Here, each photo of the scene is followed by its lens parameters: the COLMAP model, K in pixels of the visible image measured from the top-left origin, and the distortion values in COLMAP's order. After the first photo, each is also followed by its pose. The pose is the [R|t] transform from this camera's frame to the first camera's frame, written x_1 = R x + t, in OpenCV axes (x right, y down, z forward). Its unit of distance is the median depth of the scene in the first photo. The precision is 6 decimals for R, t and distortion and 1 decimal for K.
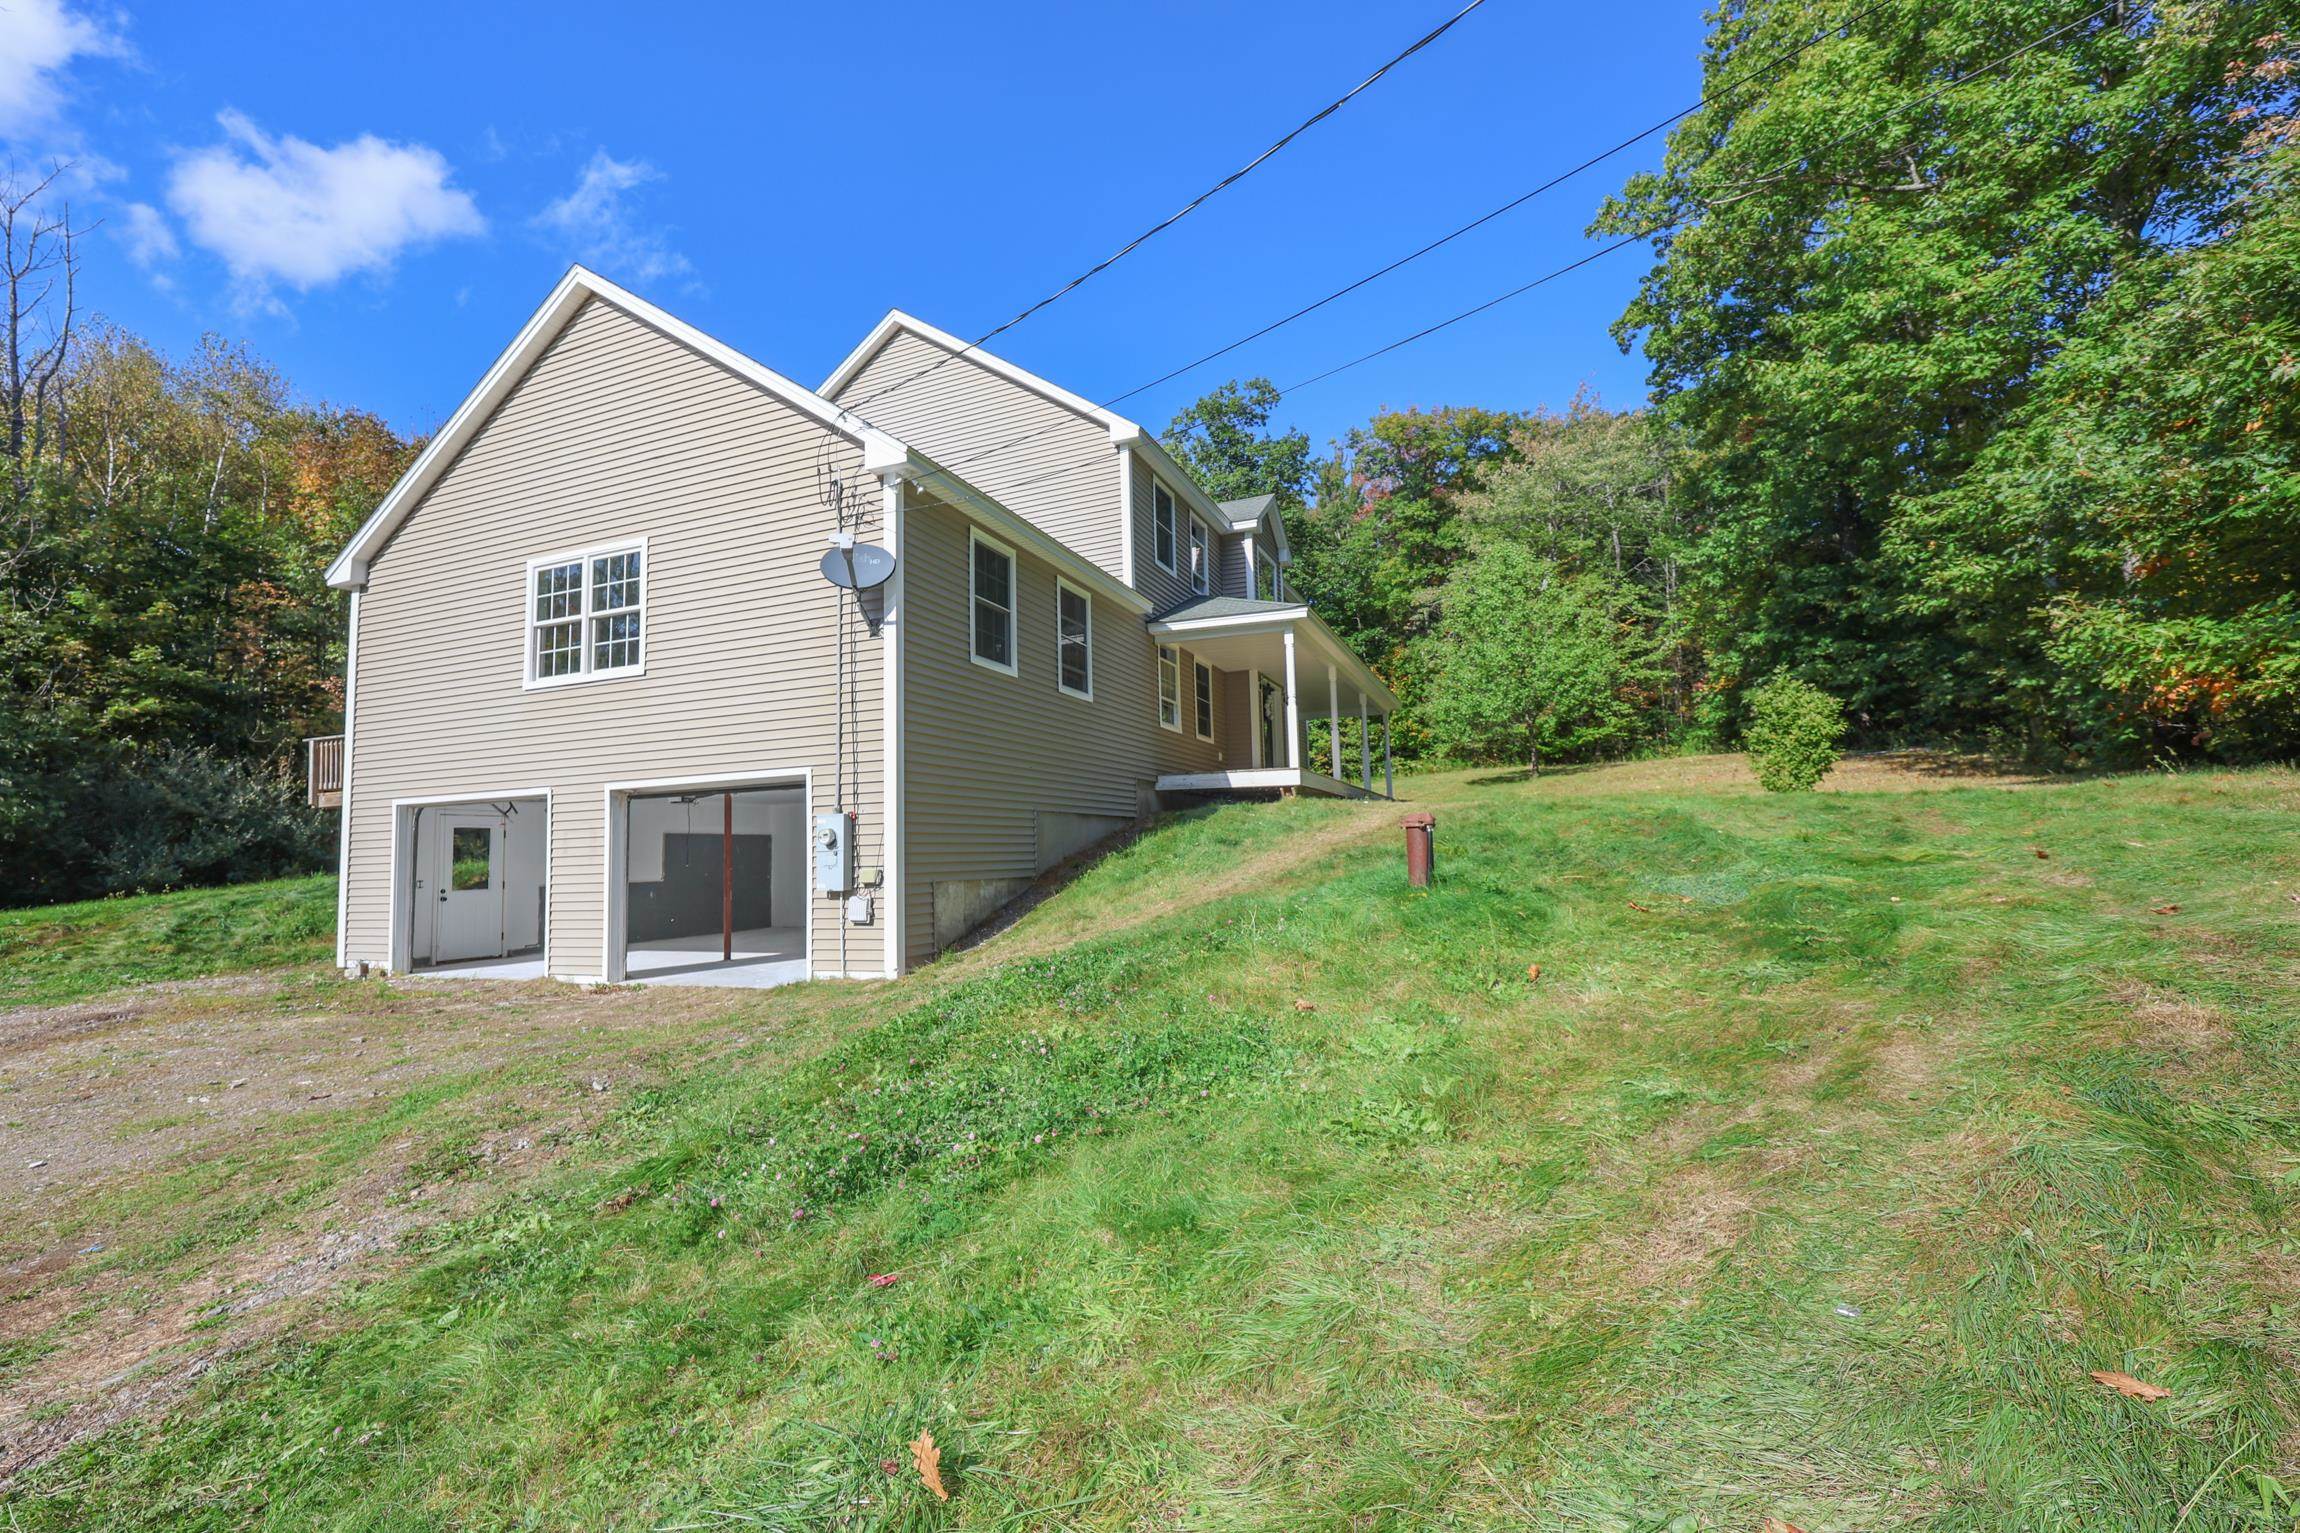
lens RADIAL K [[940.7, 0, 1150.2], [0, 940.7, 777.3], [0, 0, 1]] dist [0.006511, 0.000079]
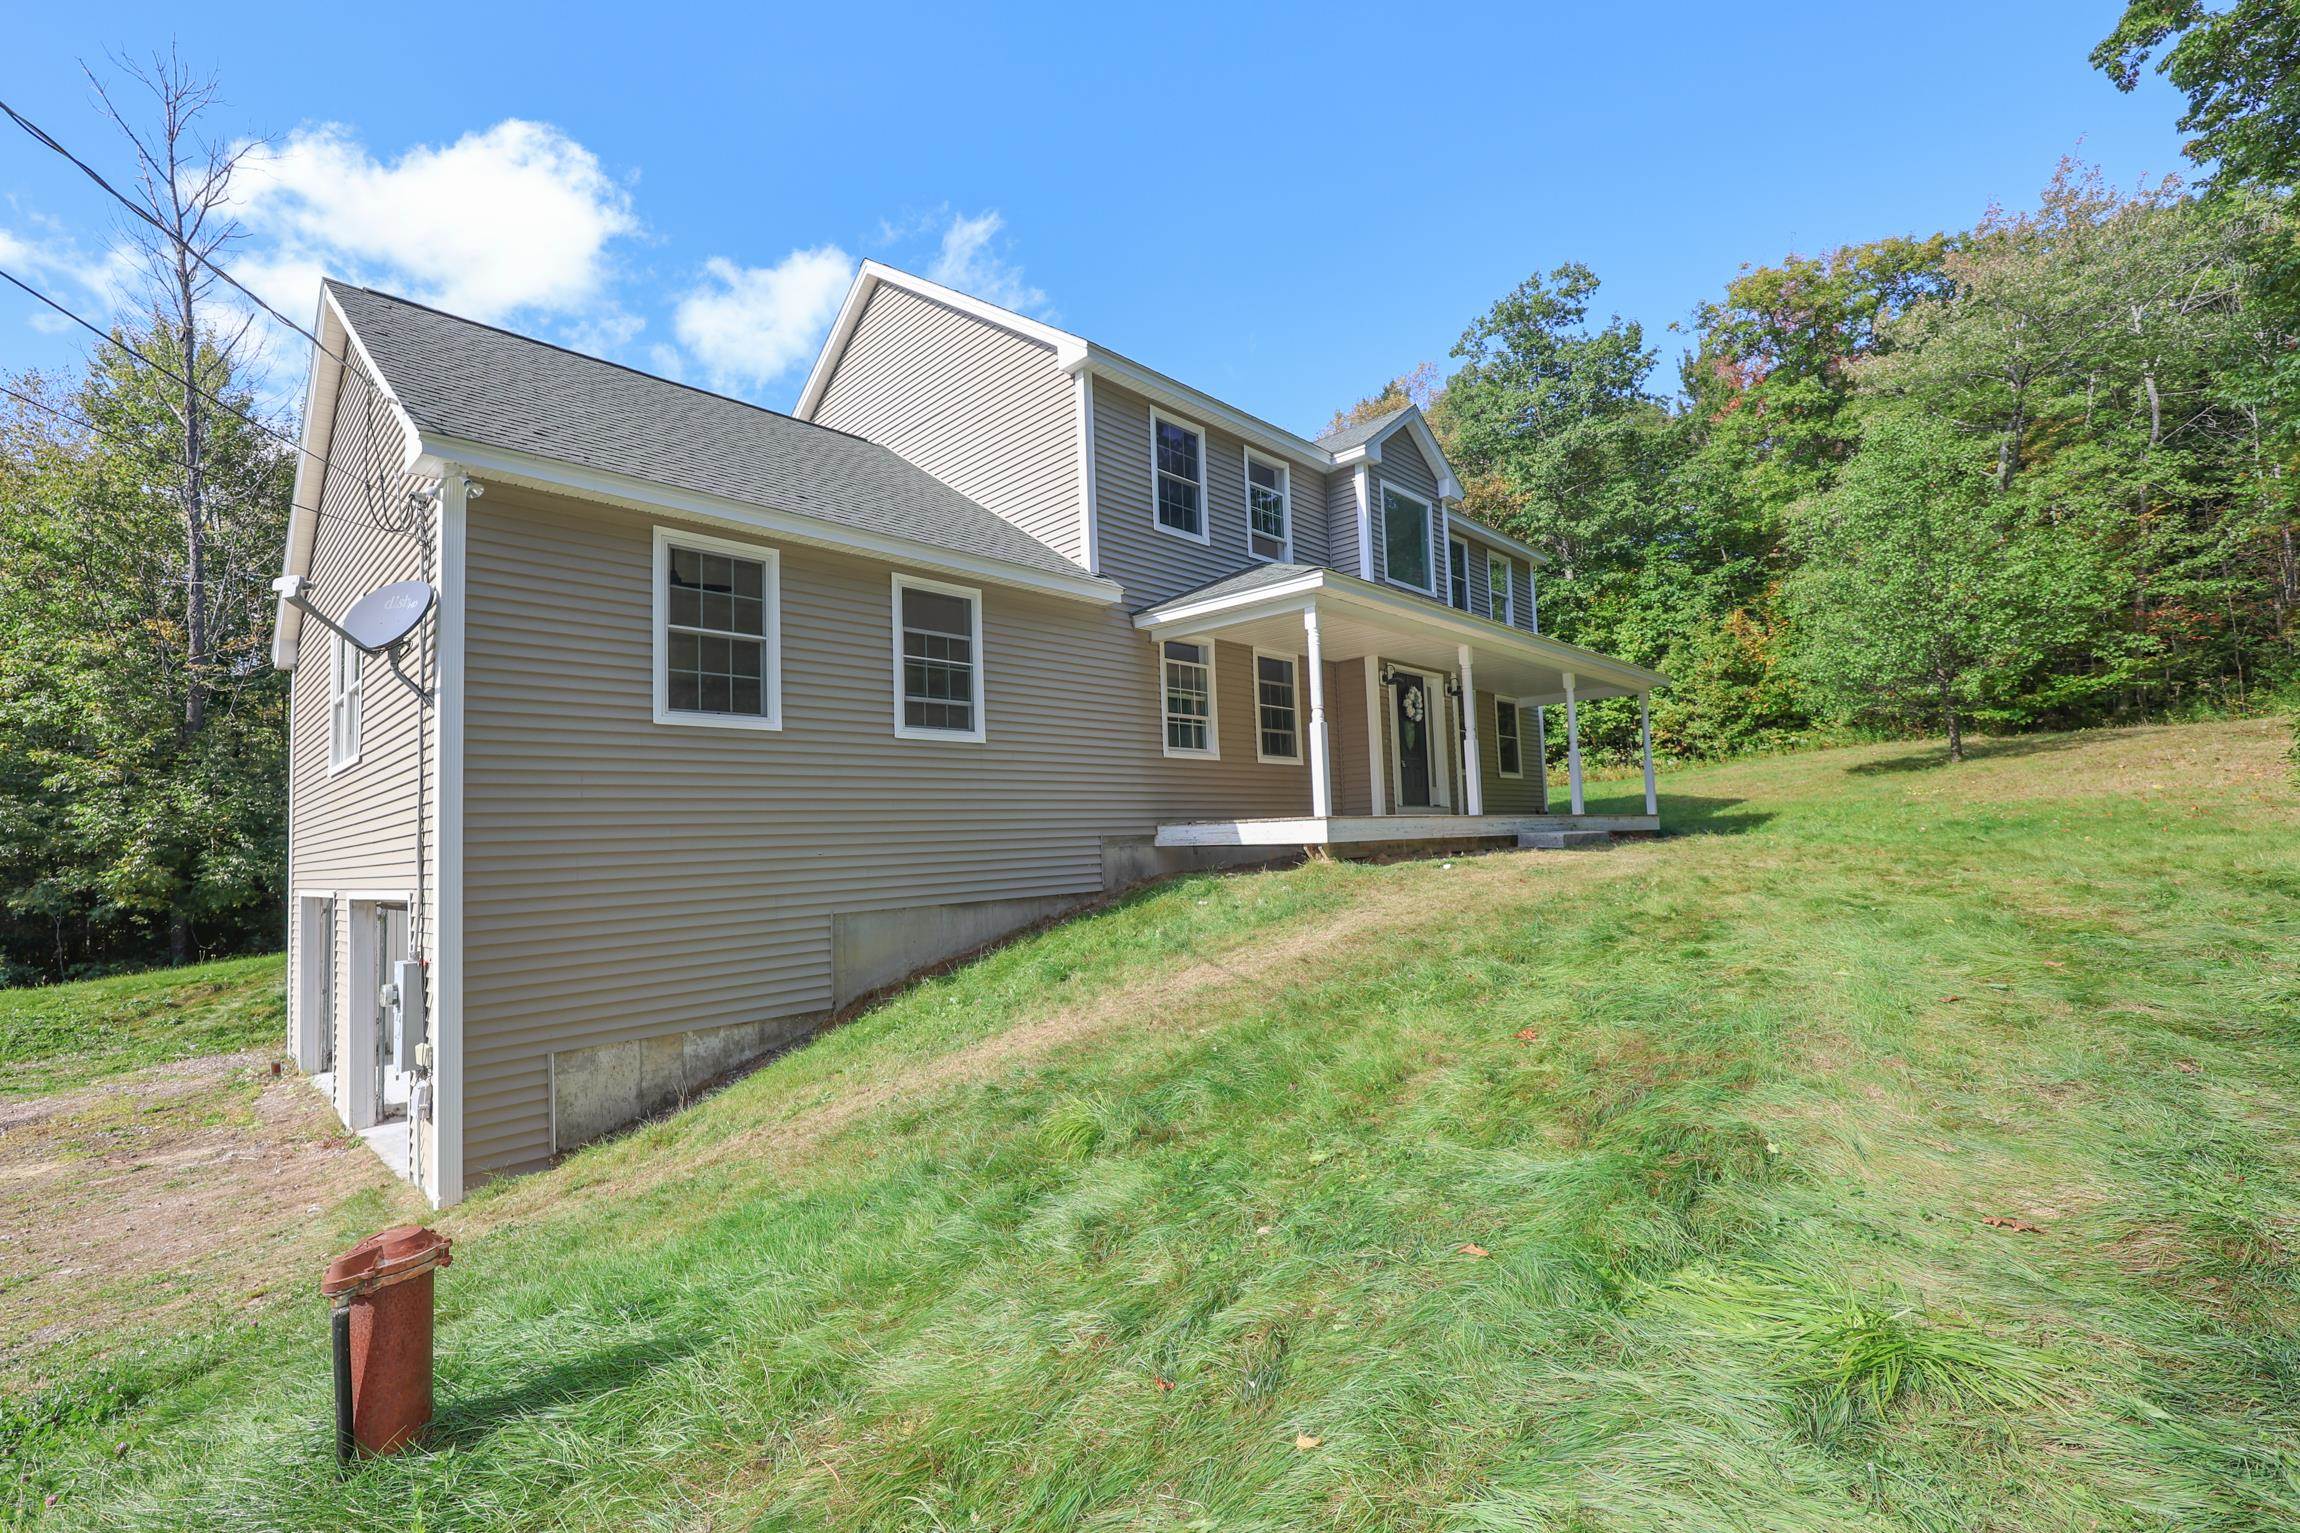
lens RADIAL K [[958.7, 0, 1147.7], [0, 958.7, 787.4], [0, 0, 1]] dist [-0.009335, -0.000136]
pose [[0.923572, -0.026864, -0.382484, 0.110927], [0.040921, 0.998751, 0.028664, -0.020419], [0.381236, -0.042125, 0.923517, 0.123893]]
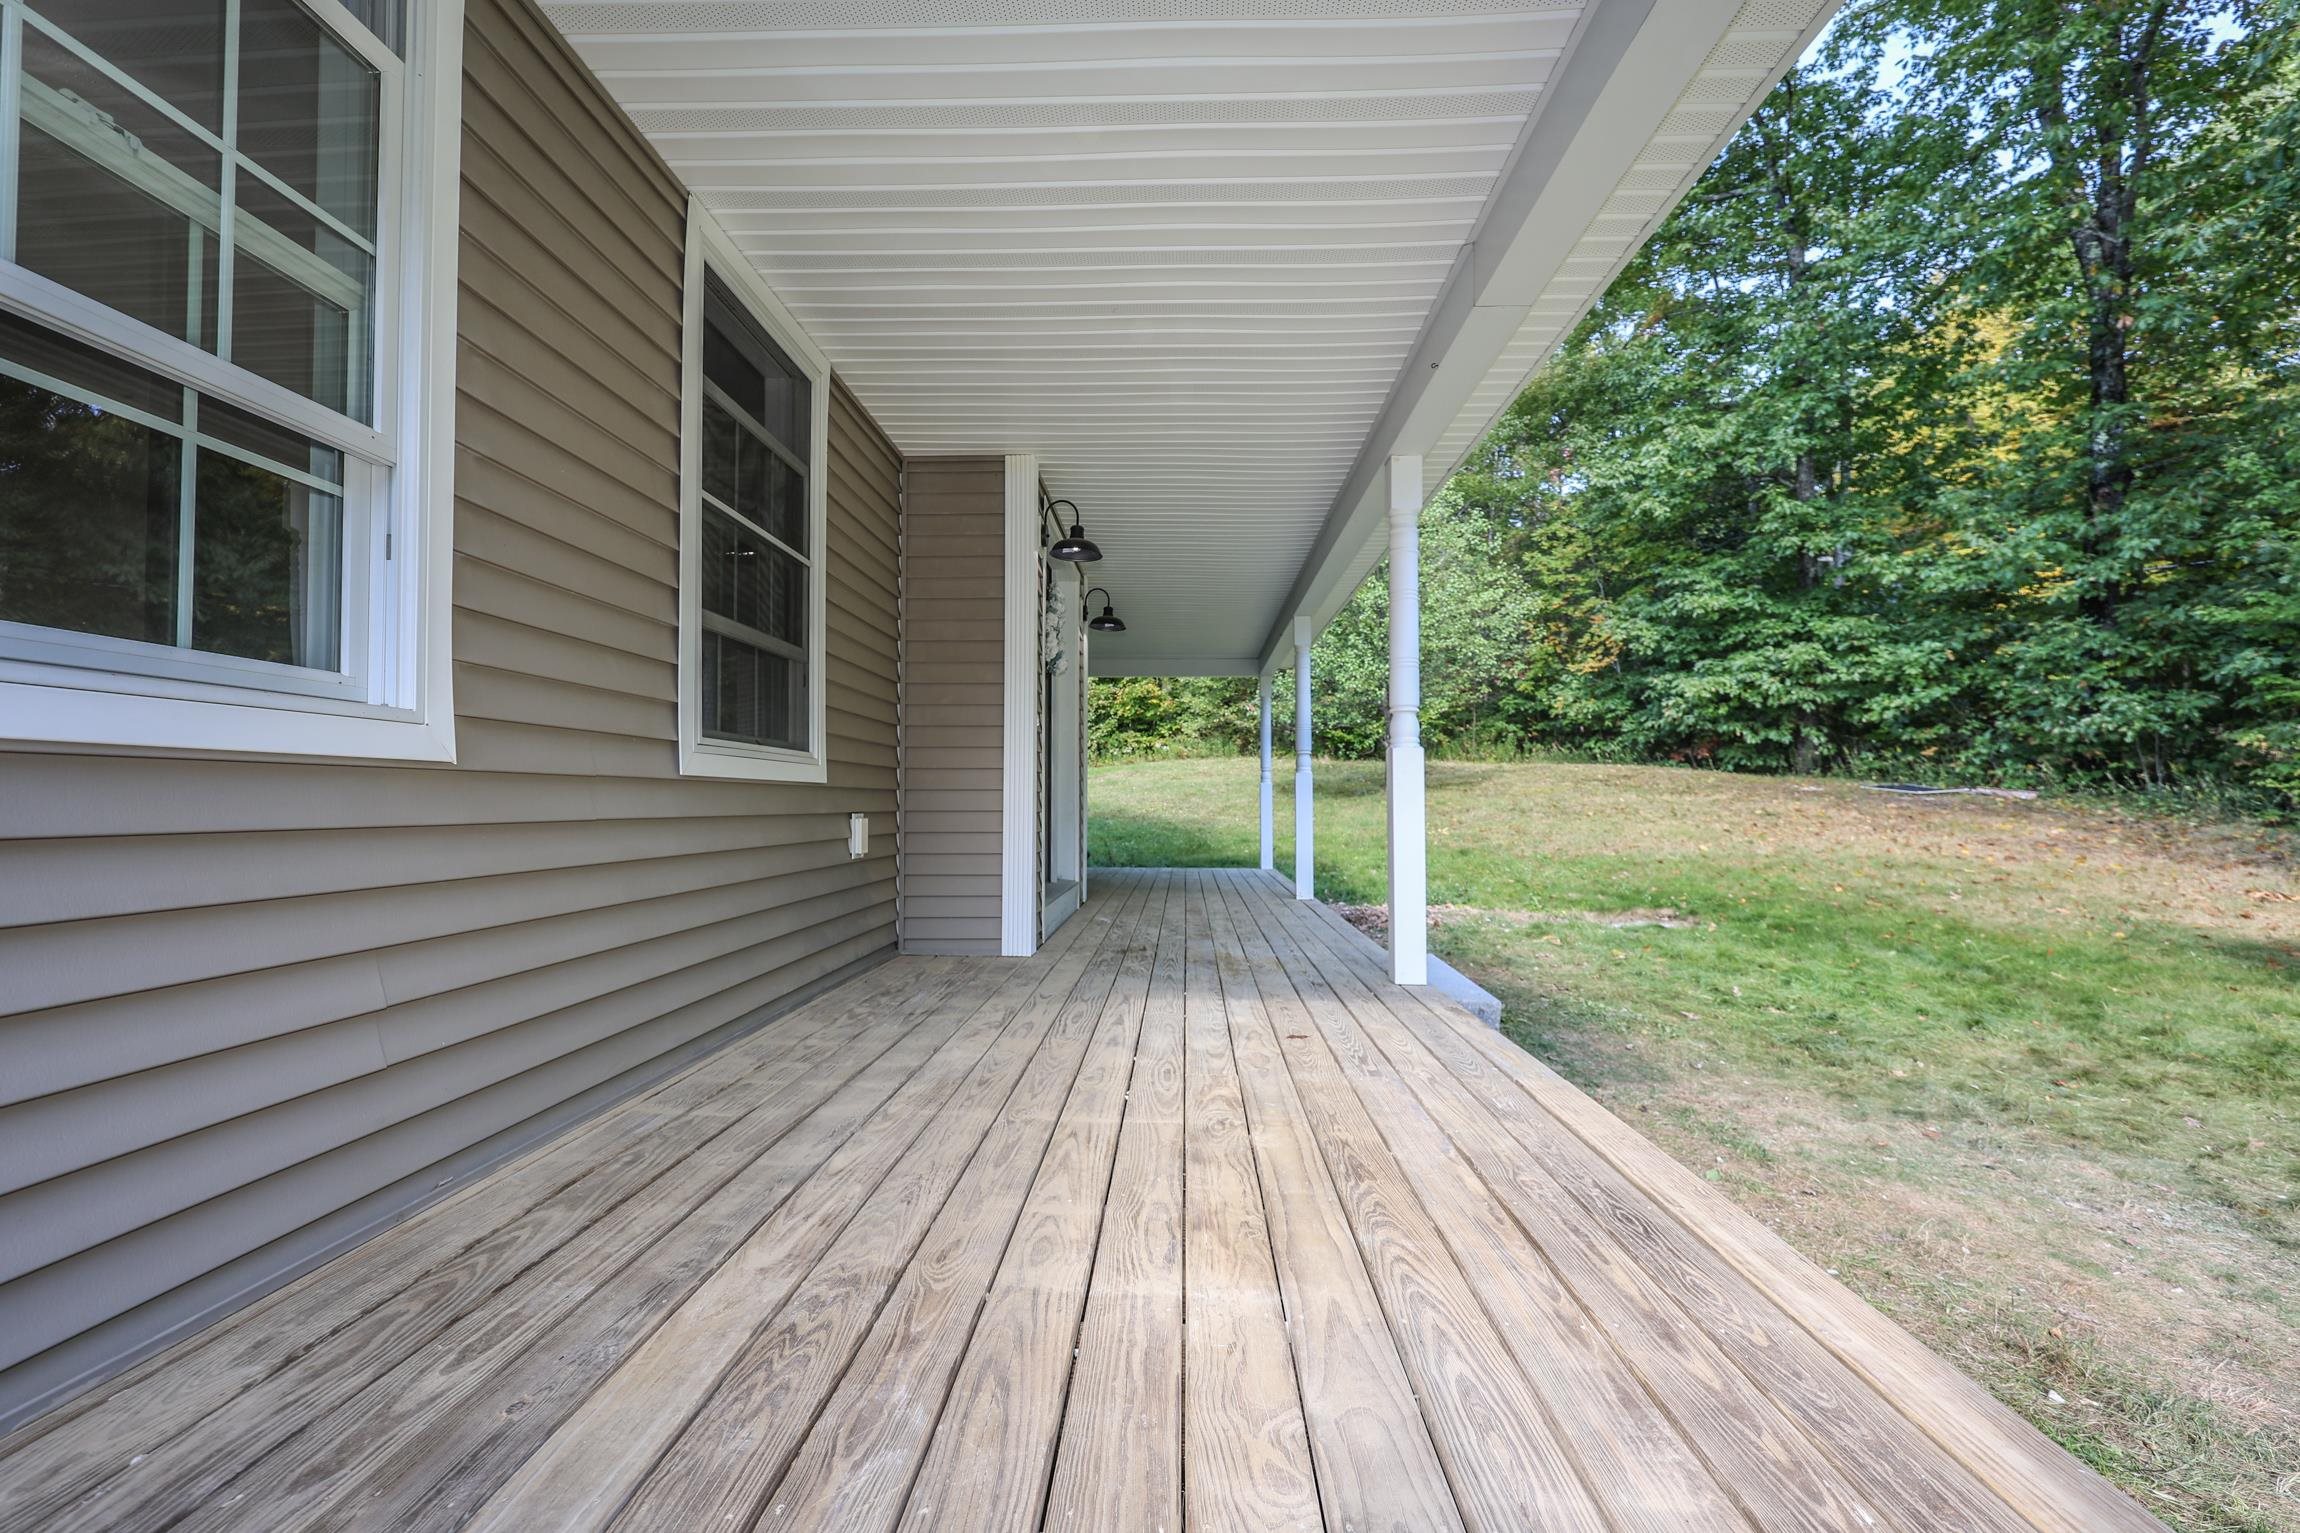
lens RADIAL K [[940.7, 0, 1150.2], [0, 940.7, 777.3], [0, 0, 1]] dist [0.006511, 0.000079]
pose [[0.938022, 0.036482, 0.344651, 0.029659], [-0.054683, 0.997567, 0.043236, -0.022261], [-0.342235, -0.059403, 0.937735, 0.366585]]
